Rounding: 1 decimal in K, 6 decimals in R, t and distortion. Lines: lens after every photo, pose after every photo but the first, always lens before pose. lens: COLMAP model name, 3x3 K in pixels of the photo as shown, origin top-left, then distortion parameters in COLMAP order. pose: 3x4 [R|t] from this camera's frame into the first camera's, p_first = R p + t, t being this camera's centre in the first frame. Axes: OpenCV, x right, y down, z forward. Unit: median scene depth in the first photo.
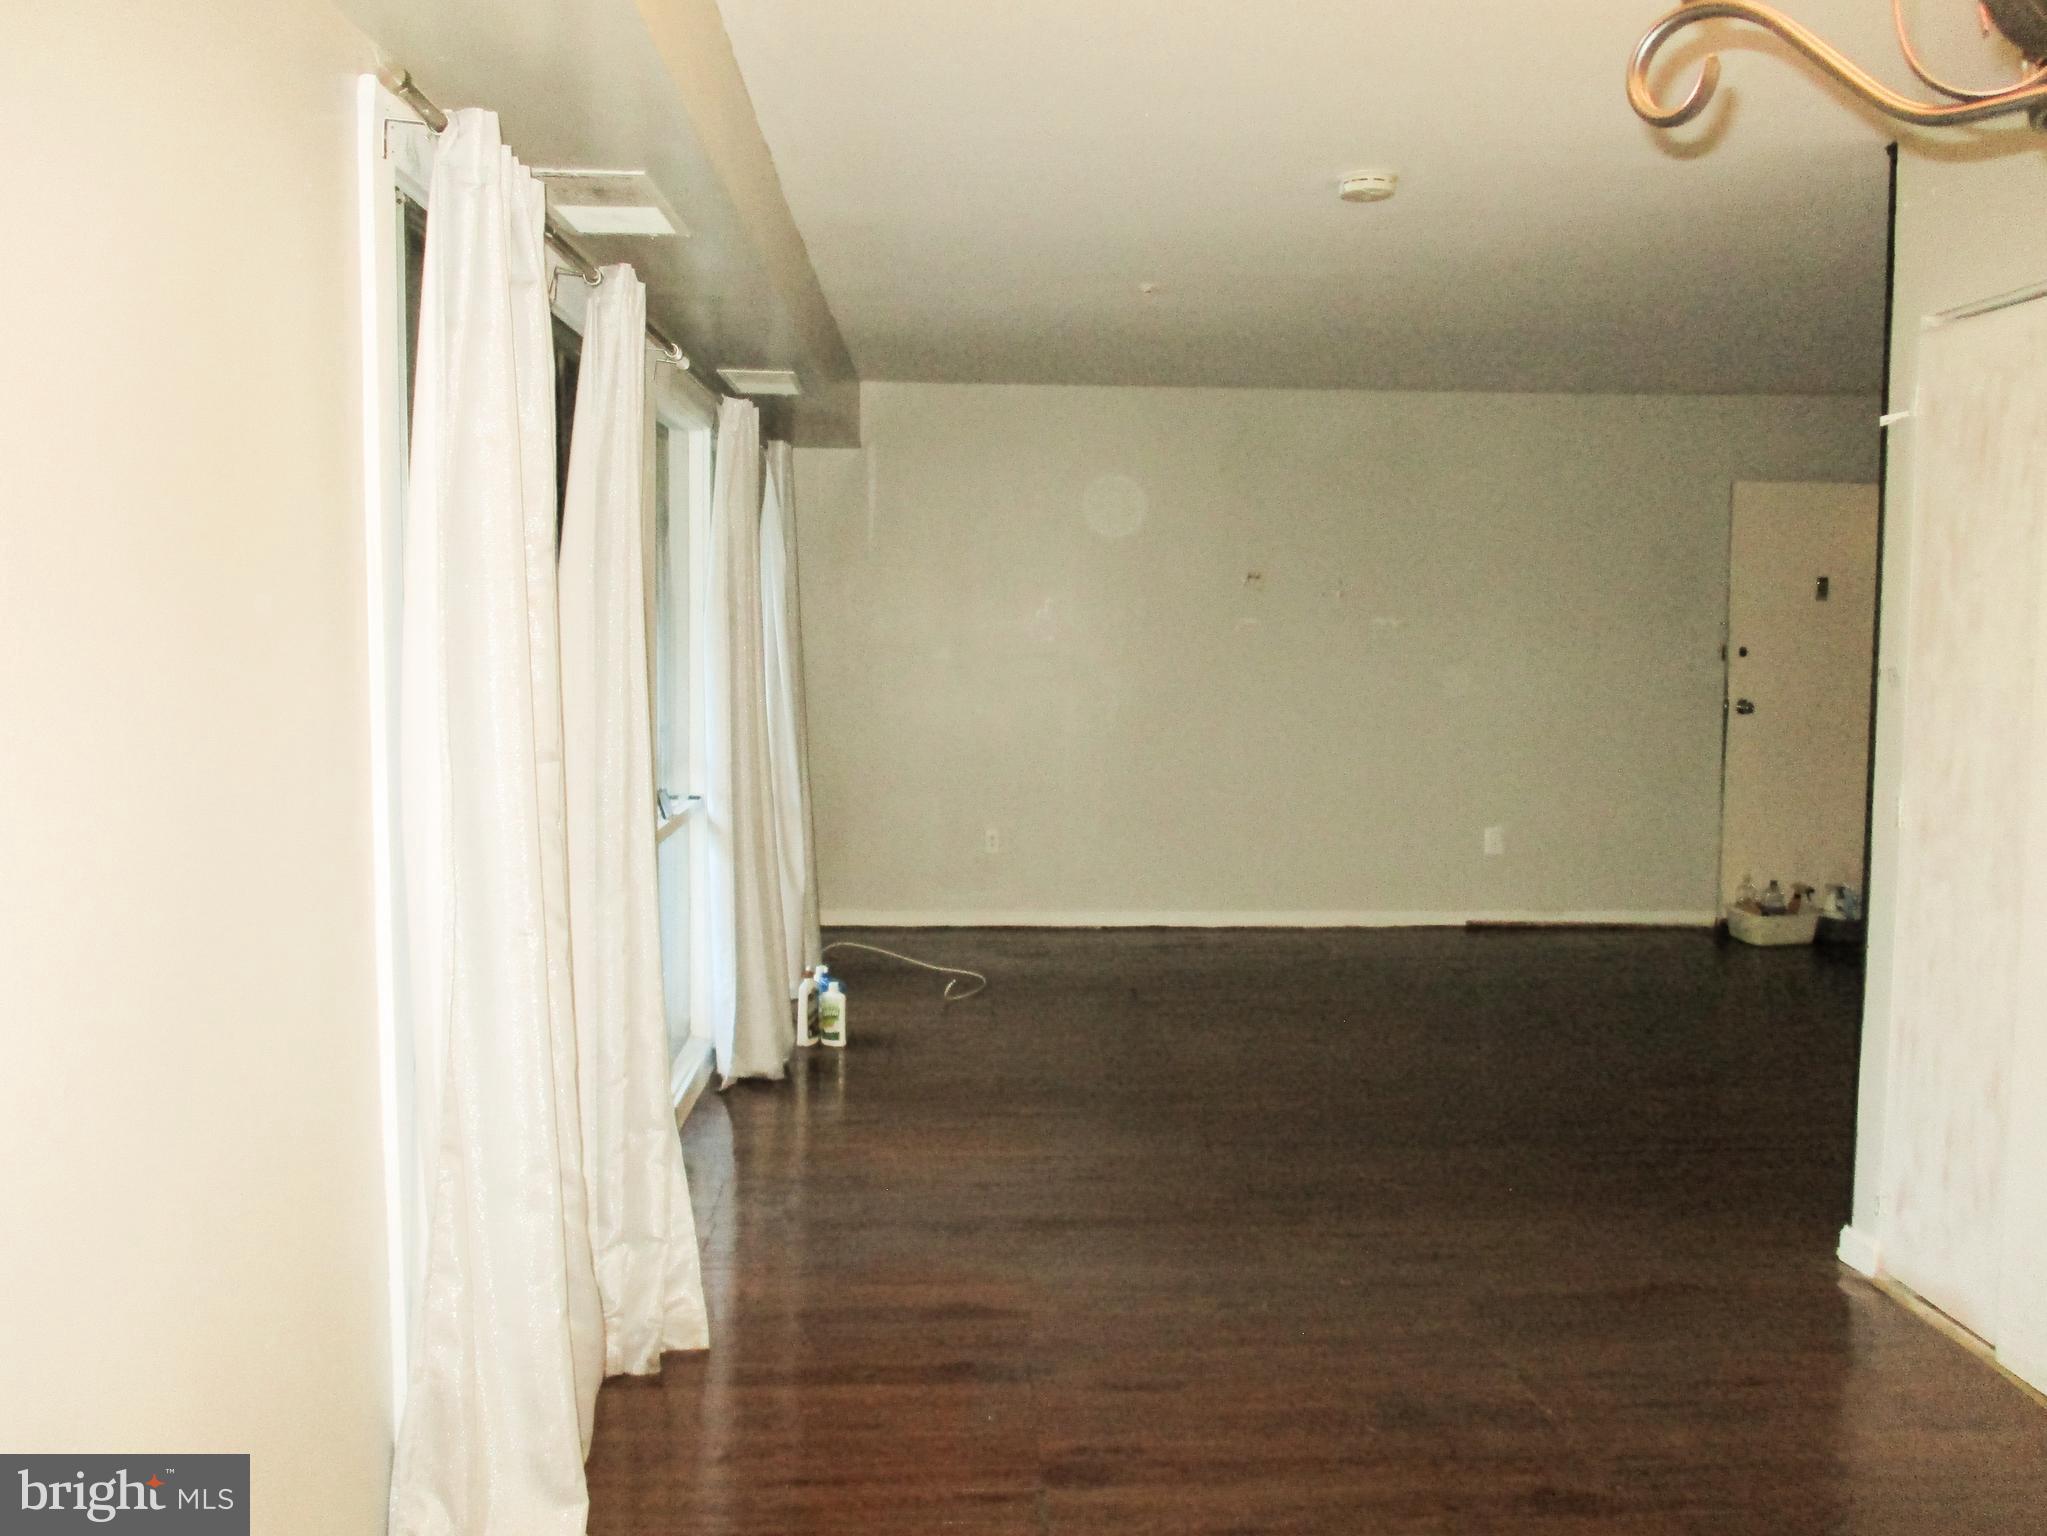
lens RADIAL K [[1697.8, 0, 1014.5], [0, 1697.8, 768.0], [0, 0, 1]] dist [-0.006304, -0.008731]
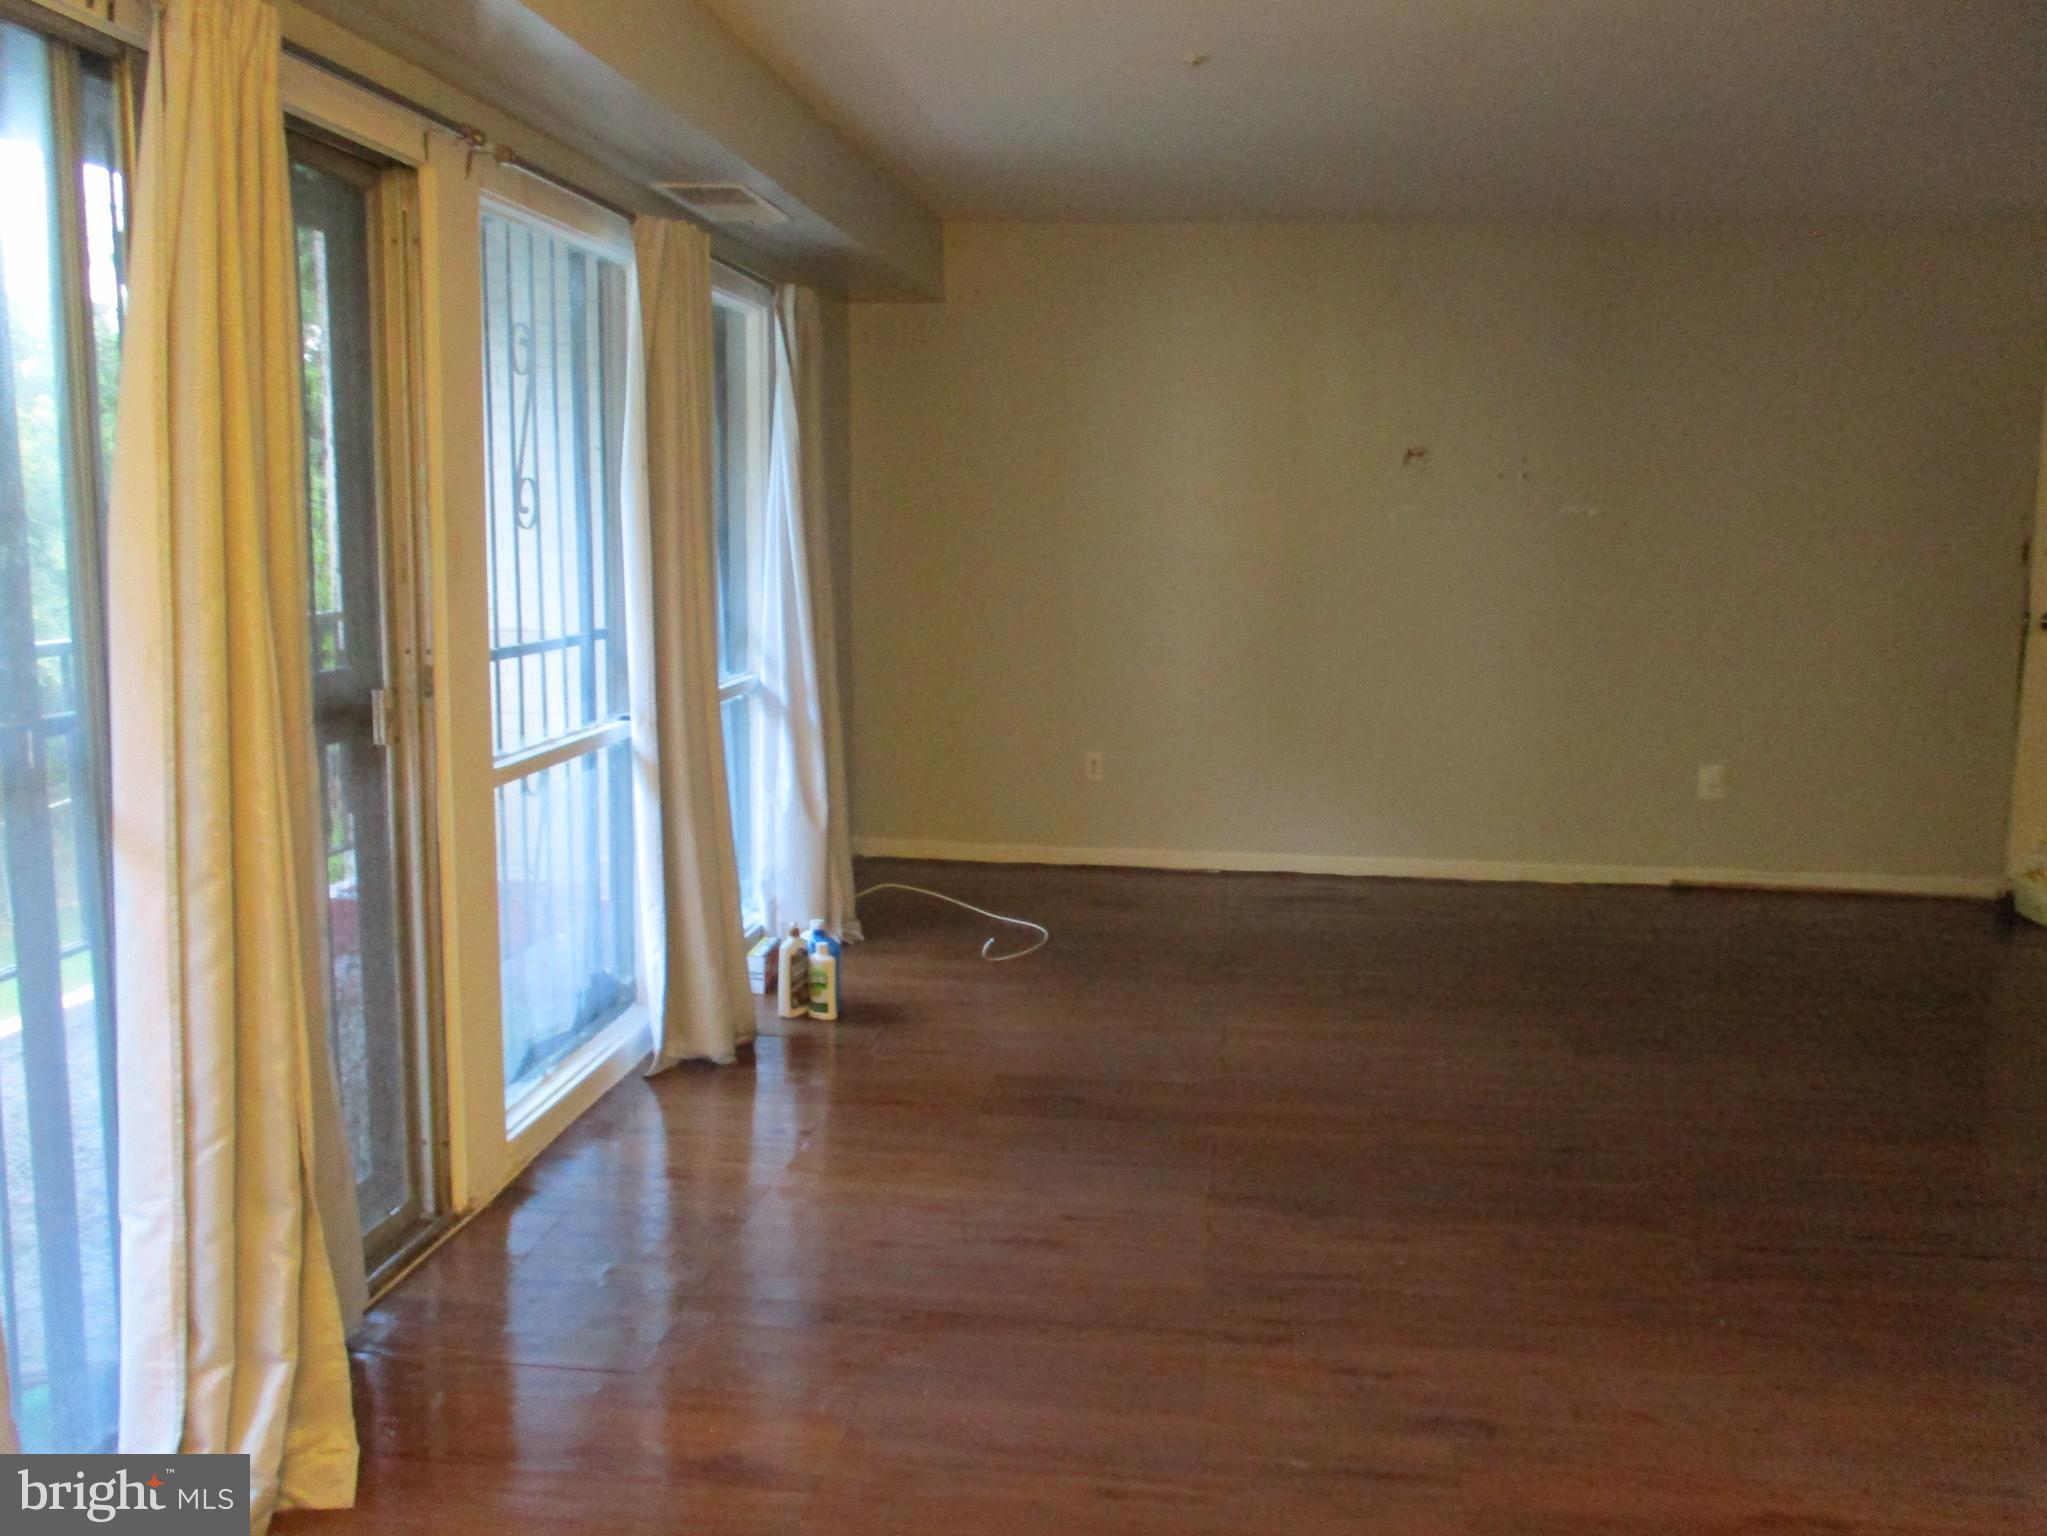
lens RADIAL K [[1697.8, 0, 1014.5], [0, 1697.8, 768.0], [0, 0, 1]] dist [-0.006304, -0.008731]
pose [[0.986331, 0.026672, -0.162603, 0.105511], [-0.016779, 0.997940, 0.061915, -0.010704], [0.163919, -0.058340, 0.984747, 0.181031]]
